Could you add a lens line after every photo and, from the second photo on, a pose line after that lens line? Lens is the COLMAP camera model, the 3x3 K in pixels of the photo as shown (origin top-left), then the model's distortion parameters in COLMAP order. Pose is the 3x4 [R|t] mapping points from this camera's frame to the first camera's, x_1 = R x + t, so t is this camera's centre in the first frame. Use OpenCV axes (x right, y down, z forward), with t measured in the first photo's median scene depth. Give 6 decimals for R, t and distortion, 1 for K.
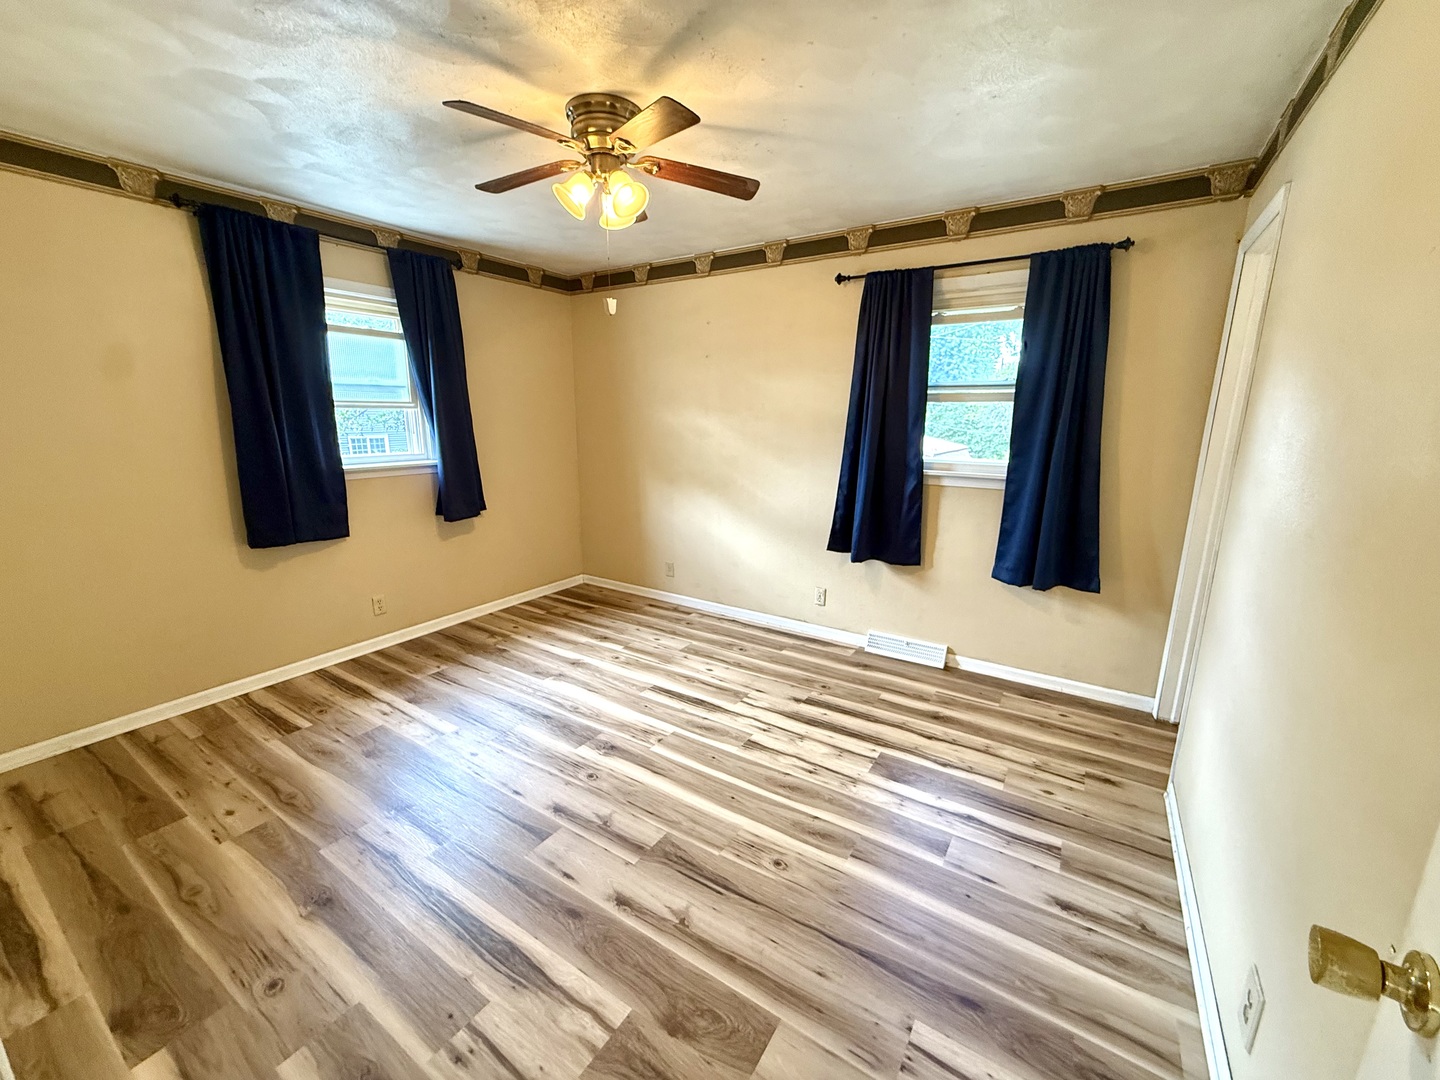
lens RADIAL K [[574.9, 0, 719.1], [0, 574.9, 541.2], [0, 0, 1]] dist [-0.000504, 0.000547]
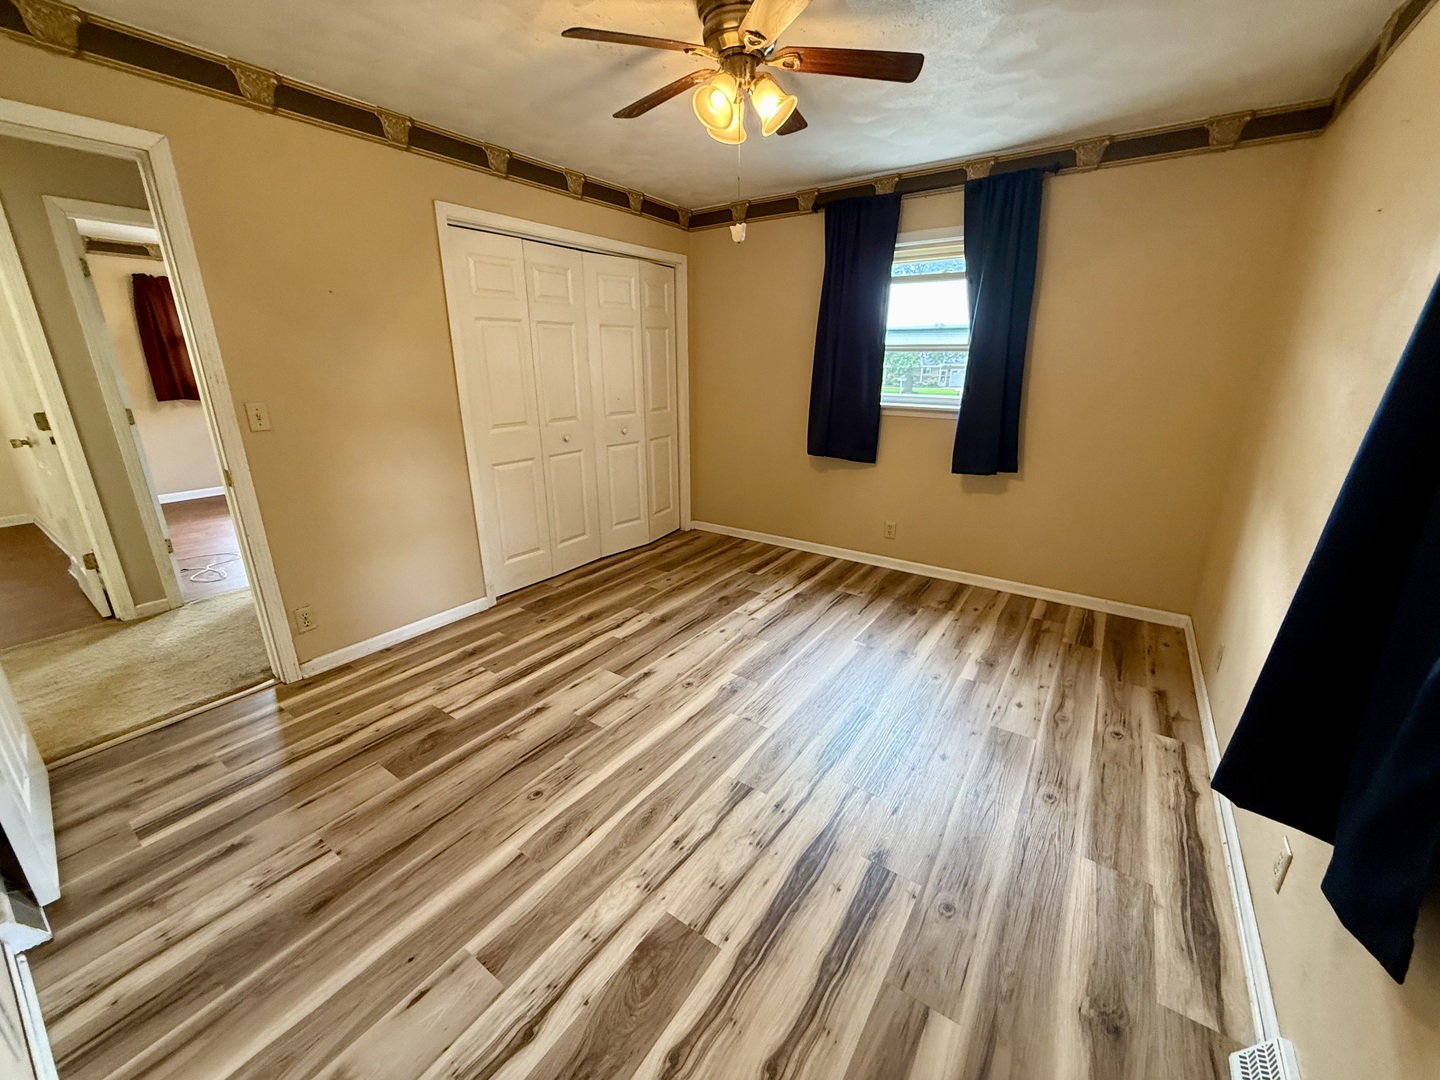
lens RADIAL K [[574.9, 0, 716.0], [0, 574.9, 542.7], [0, 0, 1]] dist [-0.000504, 0.000547]
pose [[-0.036209, 0.303150, -0.952255, 0.585755], [-0.220570, 0.926956, 0.303483, -0.154511], [0.974699, 0.221028, 0.033302, 0.731300]]
